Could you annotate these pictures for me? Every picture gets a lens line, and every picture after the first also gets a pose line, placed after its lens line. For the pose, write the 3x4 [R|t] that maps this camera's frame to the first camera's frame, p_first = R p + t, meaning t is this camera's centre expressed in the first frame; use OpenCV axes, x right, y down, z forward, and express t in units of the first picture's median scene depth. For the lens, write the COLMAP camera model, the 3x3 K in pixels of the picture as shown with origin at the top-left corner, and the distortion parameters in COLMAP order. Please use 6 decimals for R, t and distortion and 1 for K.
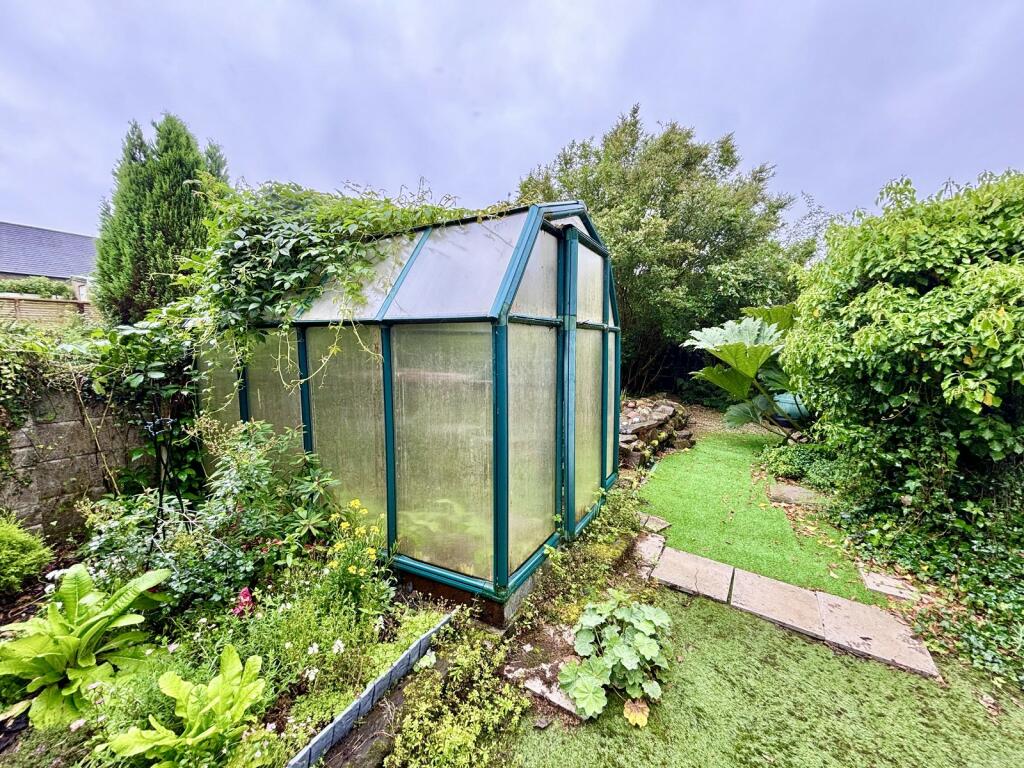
lens RADIAL K [[413.6, 0, 507.5], [0, 413.6, 384.2], [0, 0, 1]] dist [-0.003084, -0.000103]
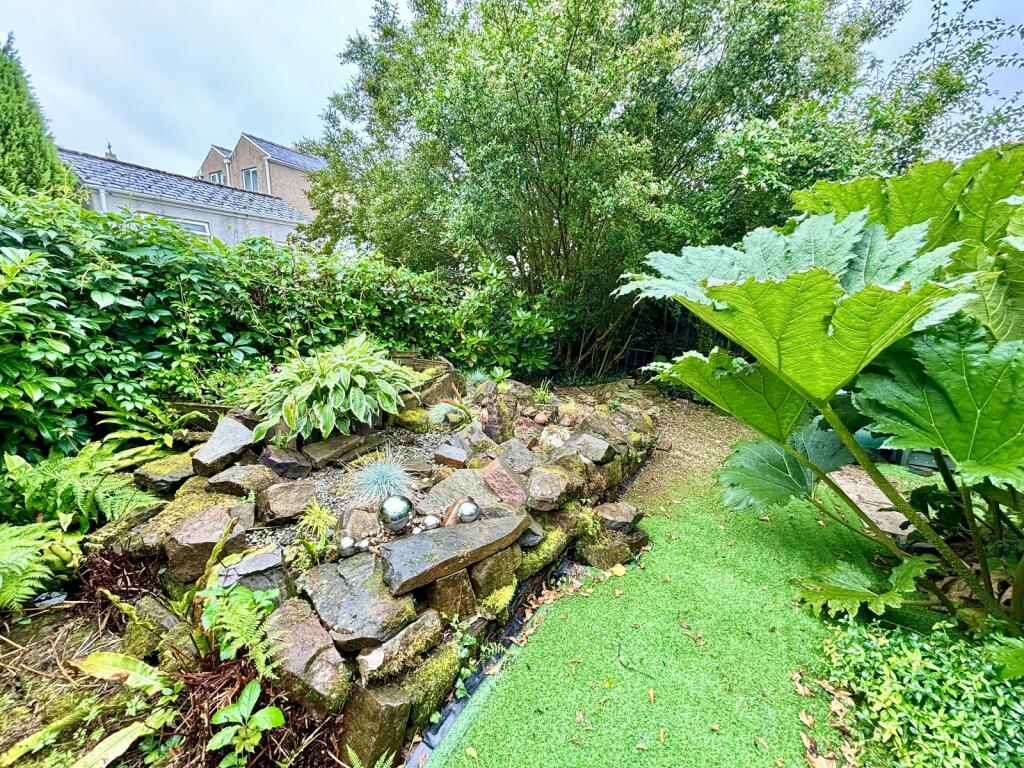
lens RADIAL K [[413.6, 0, 507.5], [0, 413.6, 384.2], [0, 0, 1]] dist [-0.003084, -0.000103]
pose [[0.999526, 0.030581, -0.003569, 0.328142], [-0.030062, 0.994397, 0.101346, -0.048564], [0.006649, -0.101191, 0.994845, 0.637075]]
